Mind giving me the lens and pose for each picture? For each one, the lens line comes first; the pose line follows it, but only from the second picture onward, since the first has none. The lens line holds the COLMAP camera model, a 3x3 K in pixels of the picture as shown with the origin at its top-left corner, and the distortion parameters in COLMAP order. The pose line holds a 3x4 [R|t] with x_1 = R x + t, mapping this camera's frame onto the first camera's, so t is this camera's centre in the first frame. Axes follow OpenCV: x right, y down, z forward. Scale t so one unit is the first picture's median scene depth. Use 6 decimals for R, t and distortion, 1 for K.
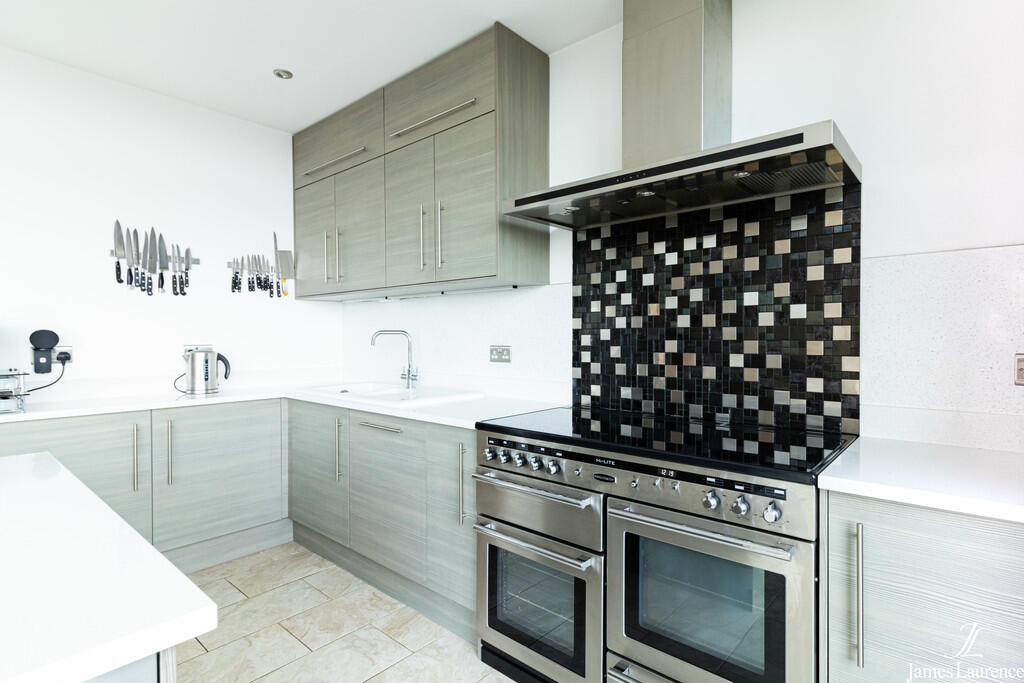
lens RADIAL K [[523.3, 0, 510.2], [0, 523.3, 341.2], [0, 0, 1]] dist [0.003796, 0.002600]
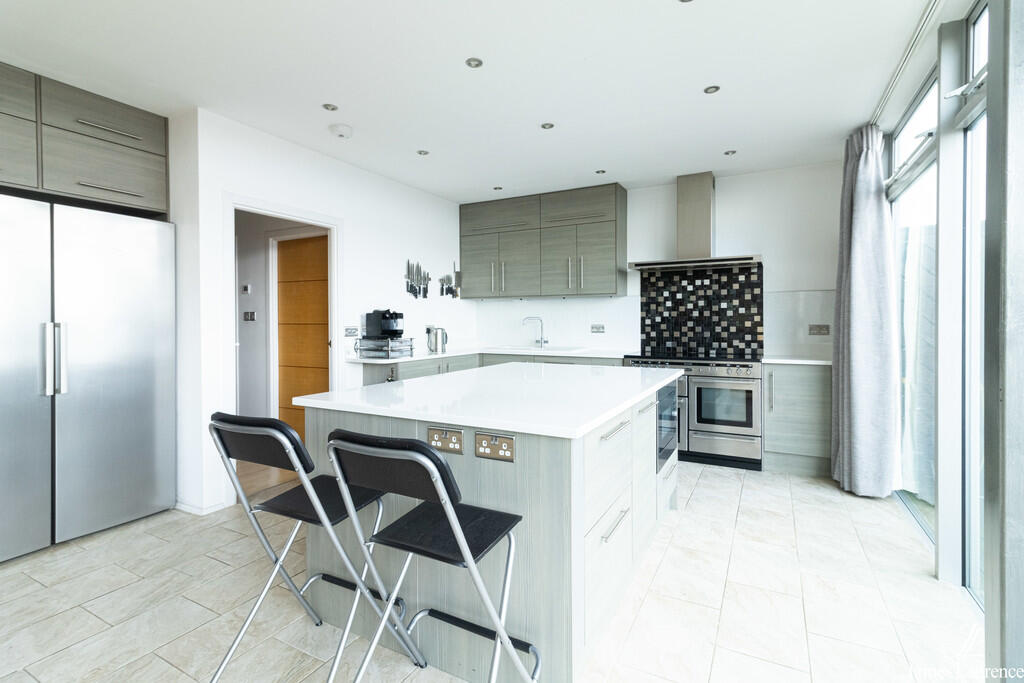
lens RADIAL K [[491.9, 0, 519.1], [0, 491.9, 320.8], [0, 0, 1]] dist [0.017297, 0.000510]
pose [[0.974321, -0.003121, 0.225142, -1.027767], [0.005048, 0.999955, -0.007982, 0.009572], [-0.225107, 0.008914, 0.974293, -1.099762]]
